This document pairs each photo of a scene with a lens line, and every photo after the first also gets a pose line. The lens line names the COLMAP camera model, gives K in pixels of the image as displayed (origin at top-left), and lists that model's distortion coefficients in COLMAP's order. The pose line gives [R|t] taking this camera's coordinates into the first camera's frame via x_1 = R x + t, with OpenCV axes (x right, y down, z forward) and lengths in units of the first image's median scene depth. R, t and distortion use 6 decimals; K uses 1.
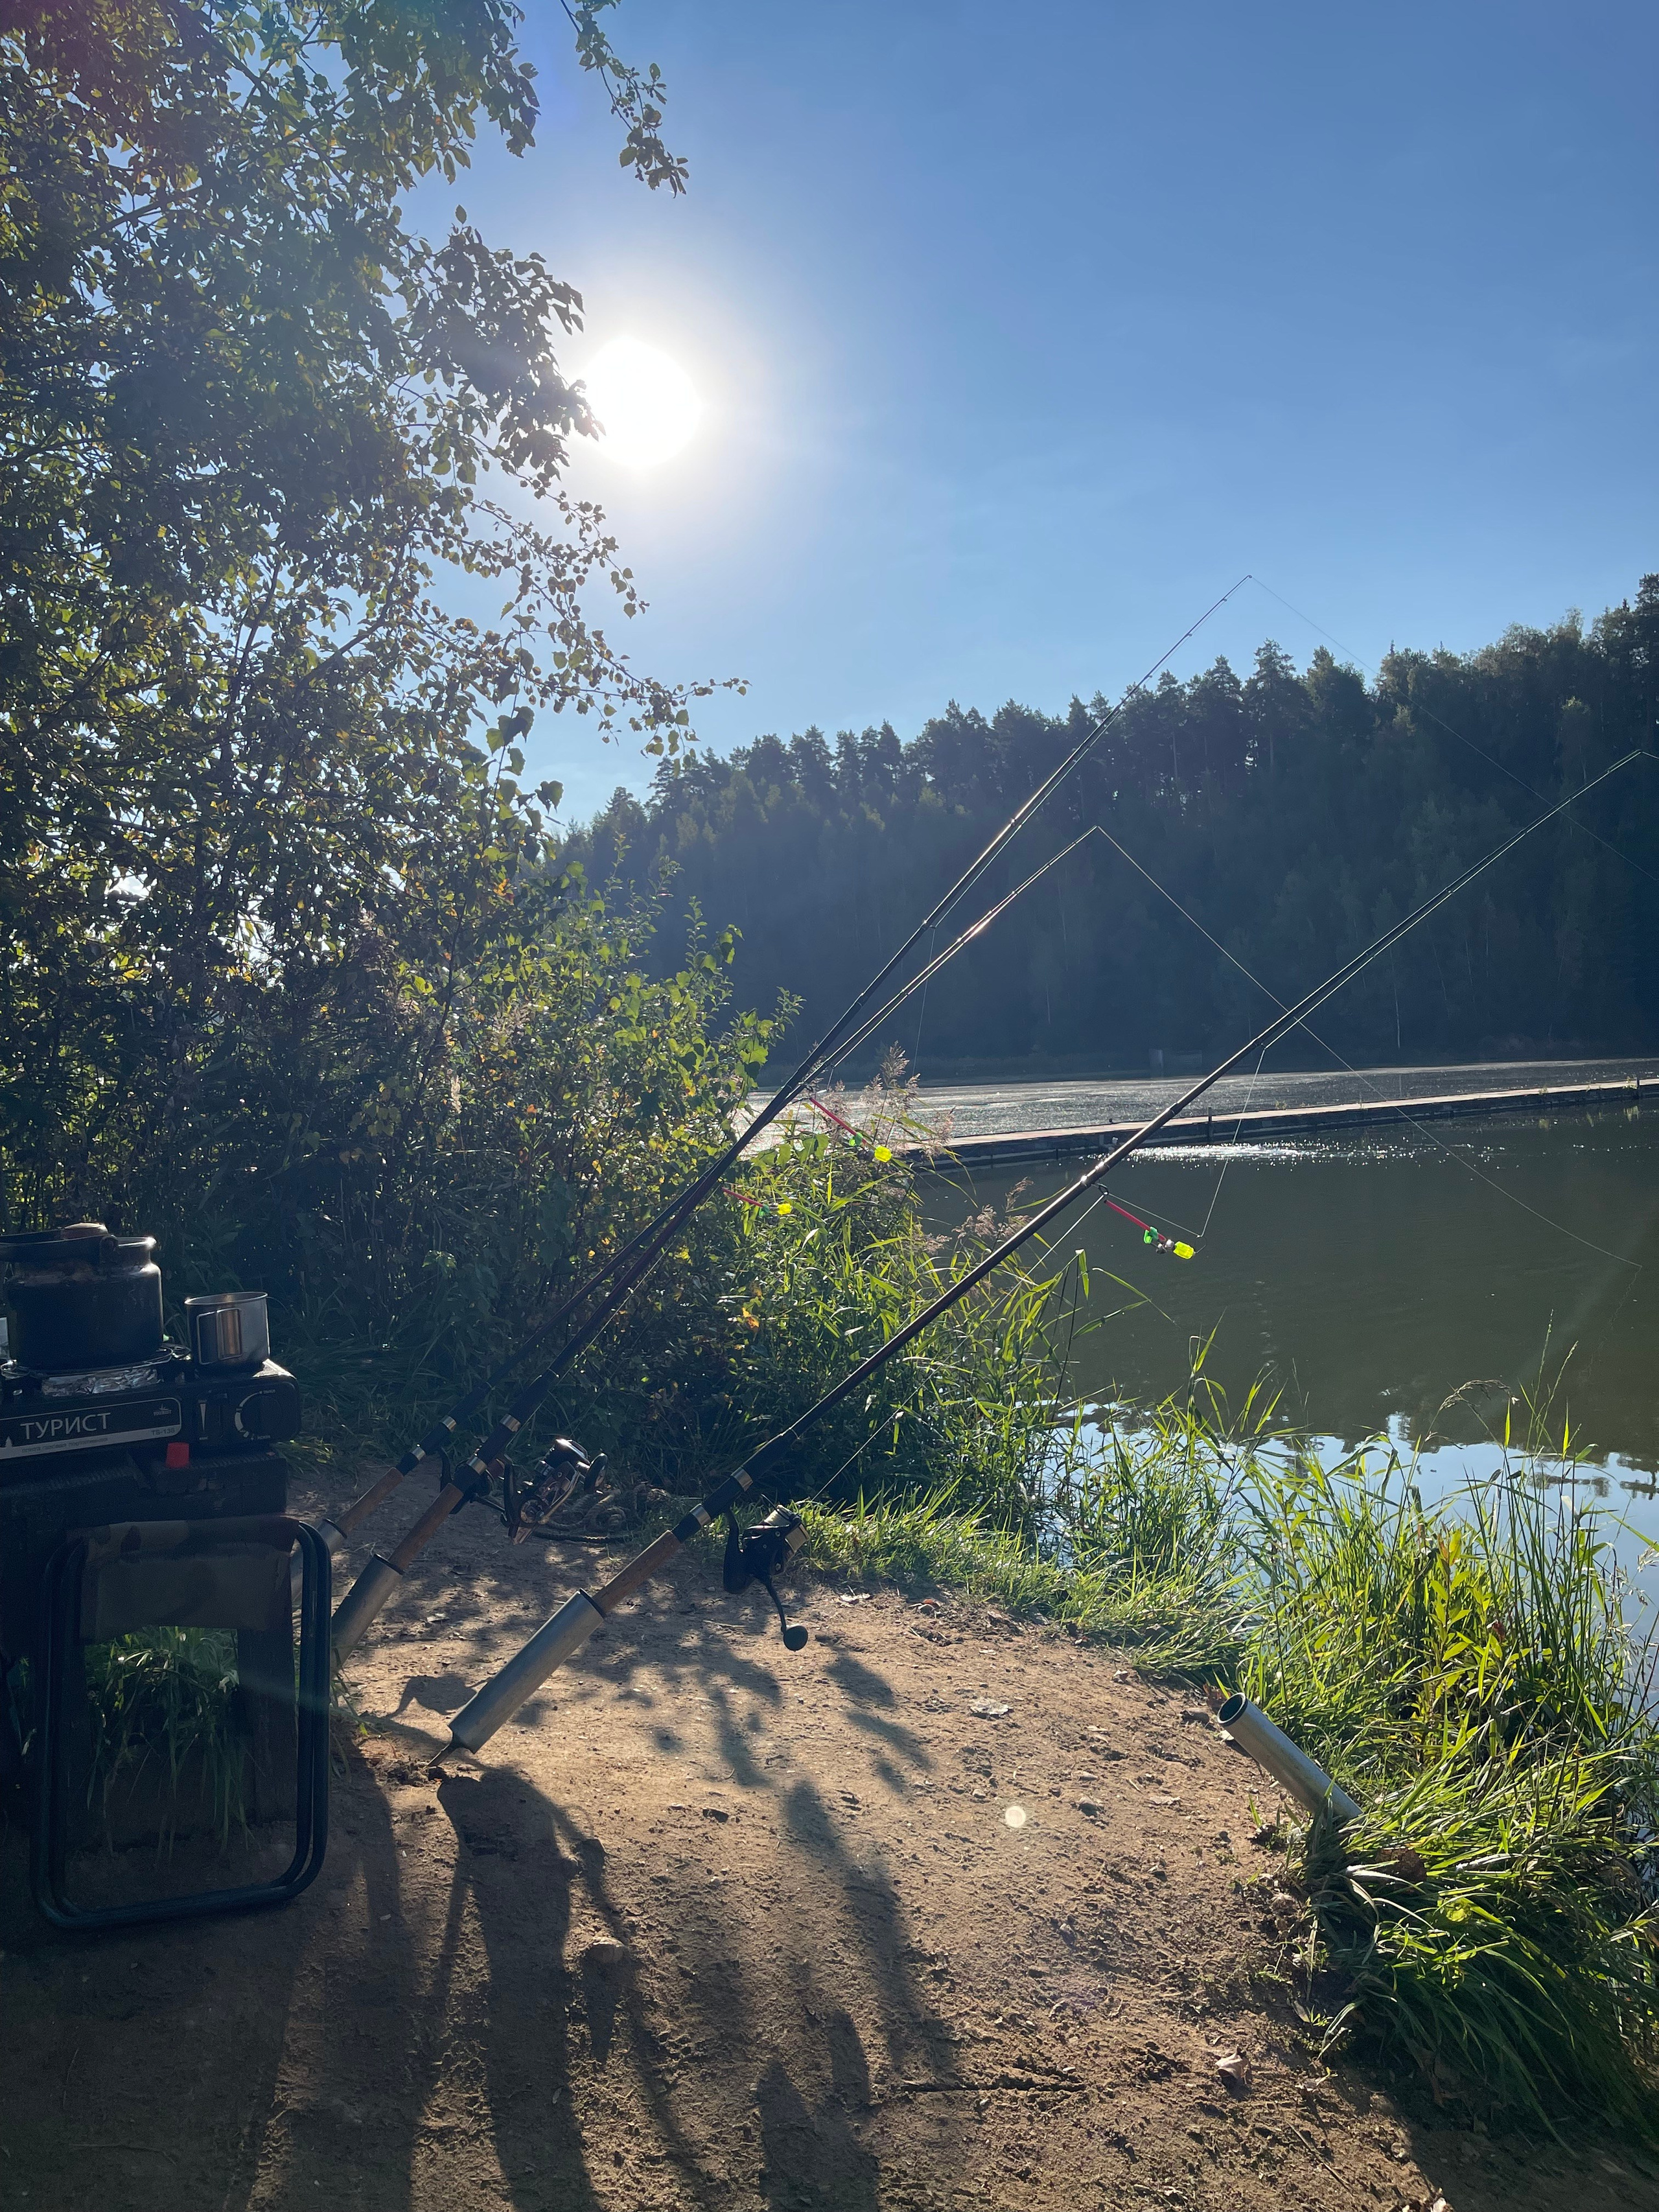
lens RADIAL K [[1623.8, 0, 829.5], [0, 1623.8, 1106.0], [0, 0, 1]] dist [0.044612, -0.070909]
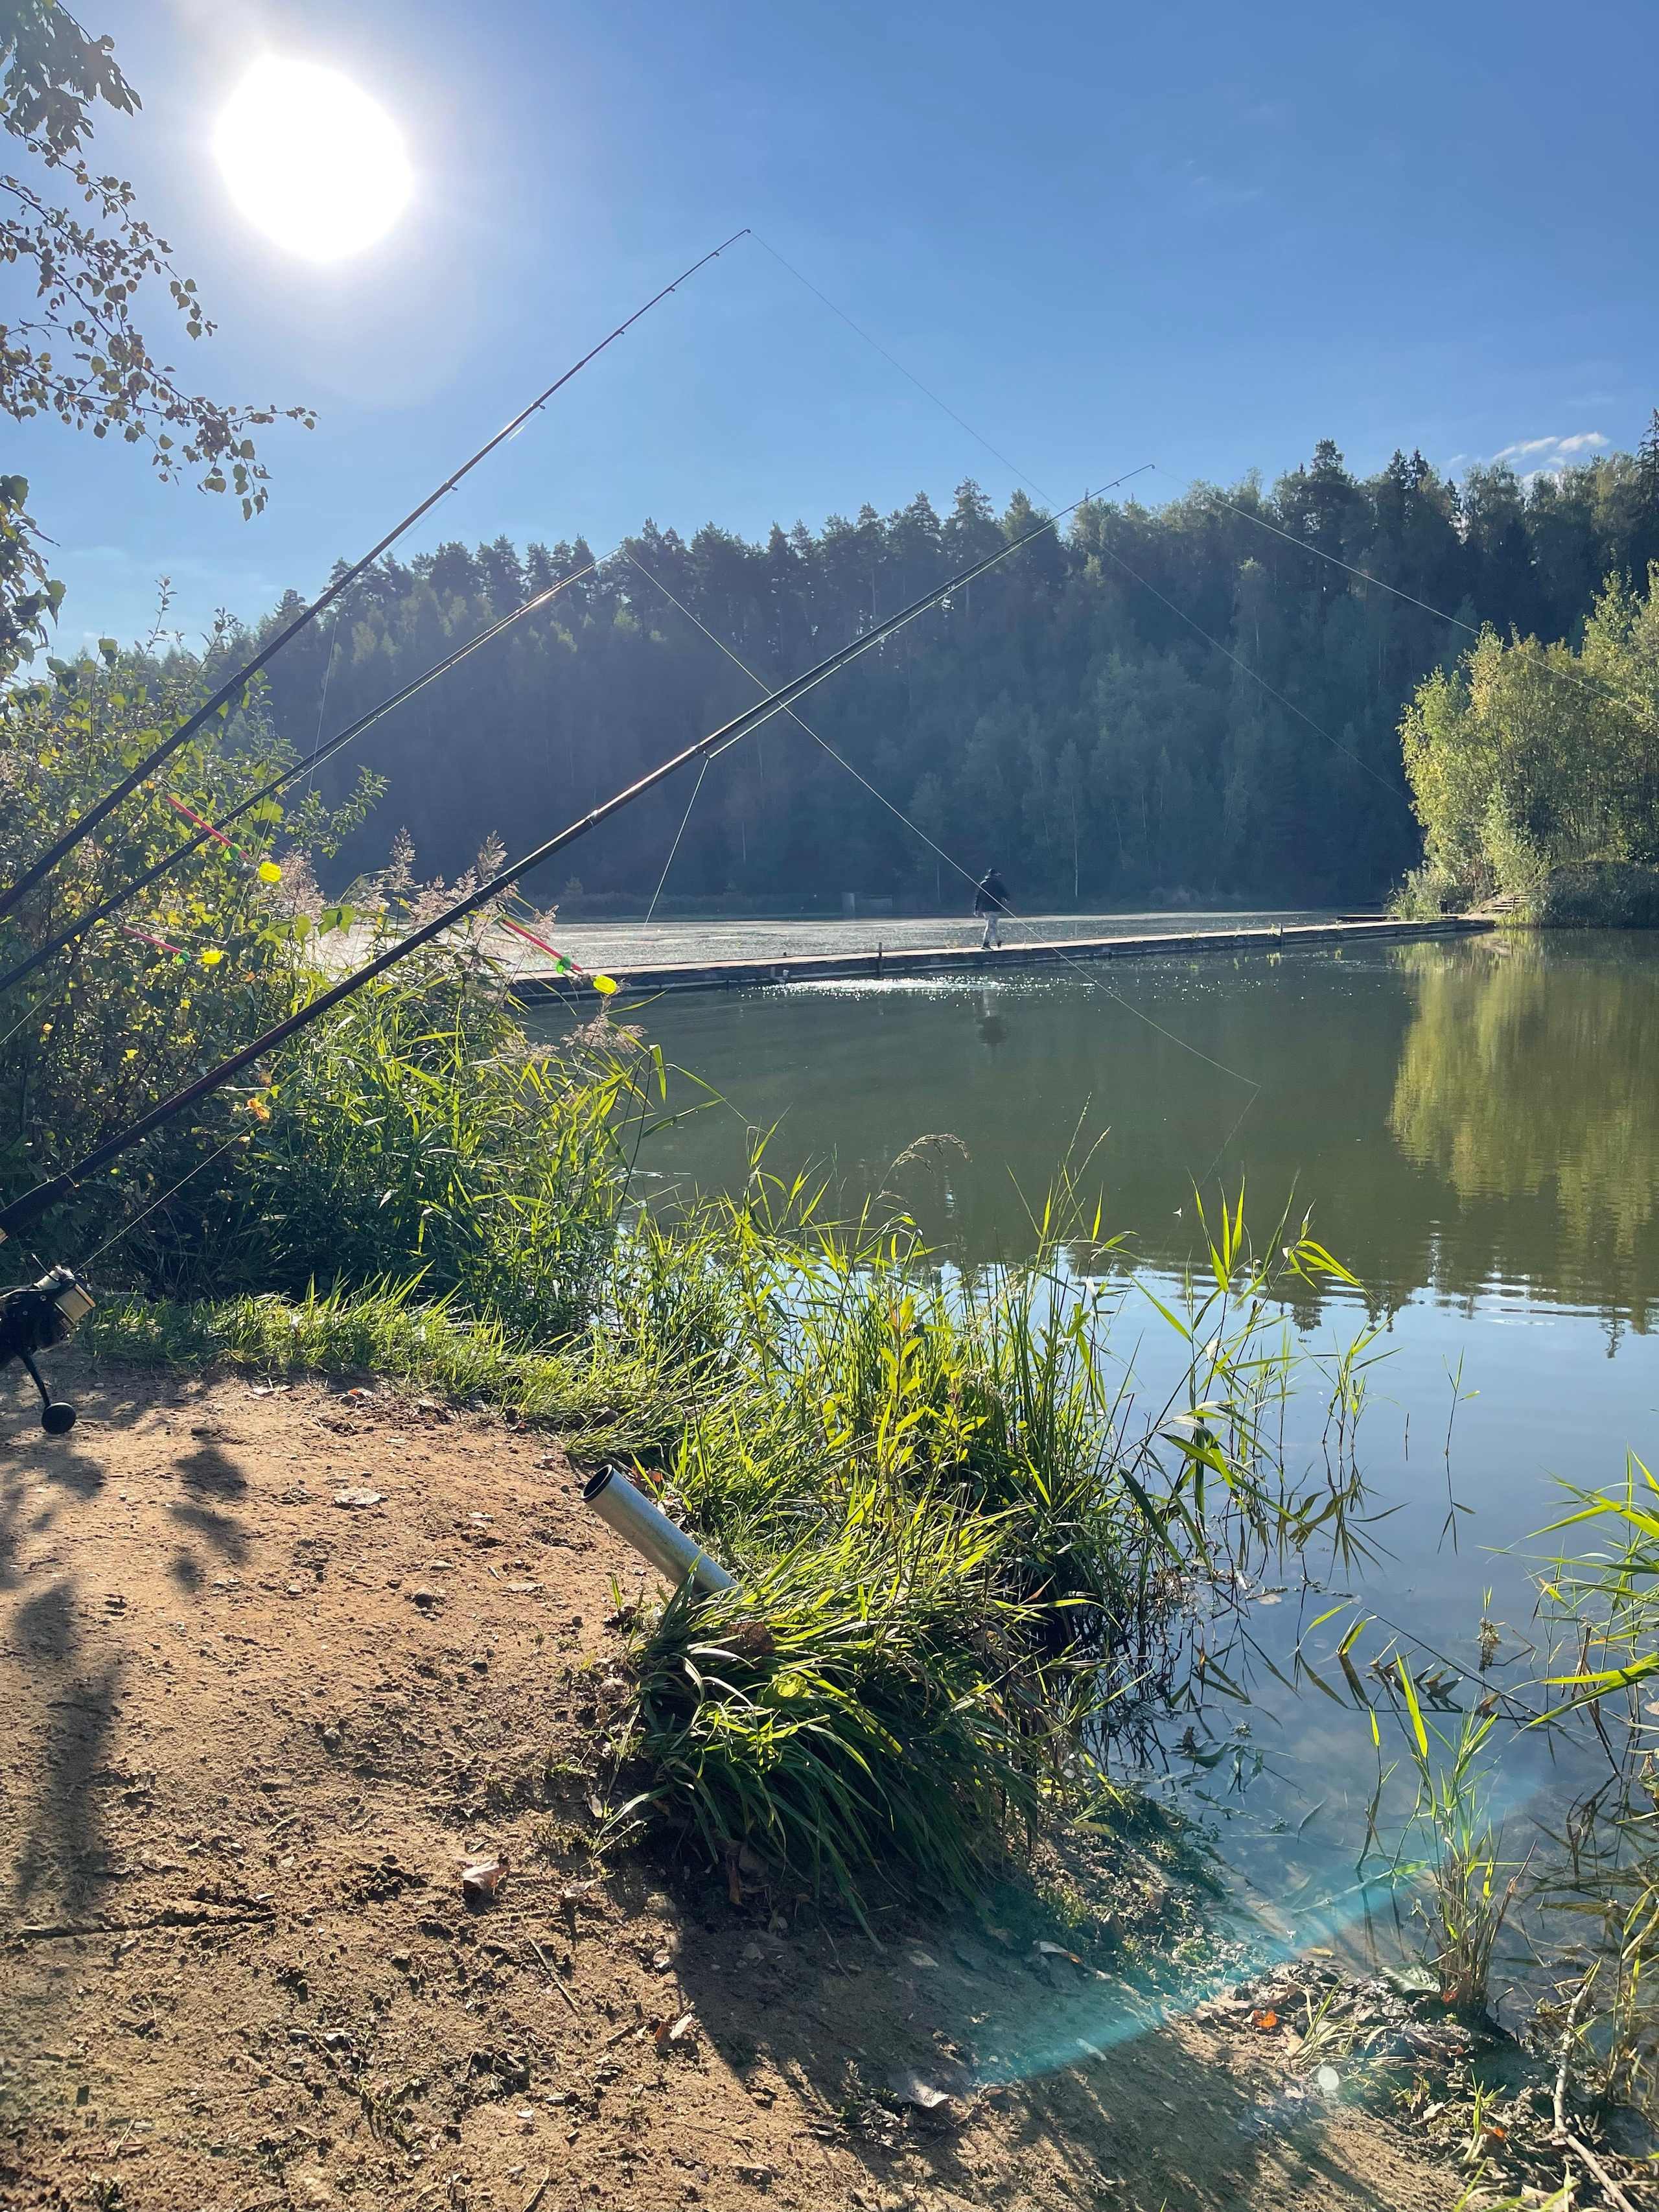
lens RADIAL K [[1623.8, 0, 829.5], [0, 1623.8, 1106.0], [0, 0, 1]] dist [0.044612, -0.070909]
pose [[0.983375, 0.005677, 0.181498, 0.210140], [-0.023125, 0.995288, 0.094160, 0.081158], [-0.180108, -0.096792, 0.978873, 0.134945]]
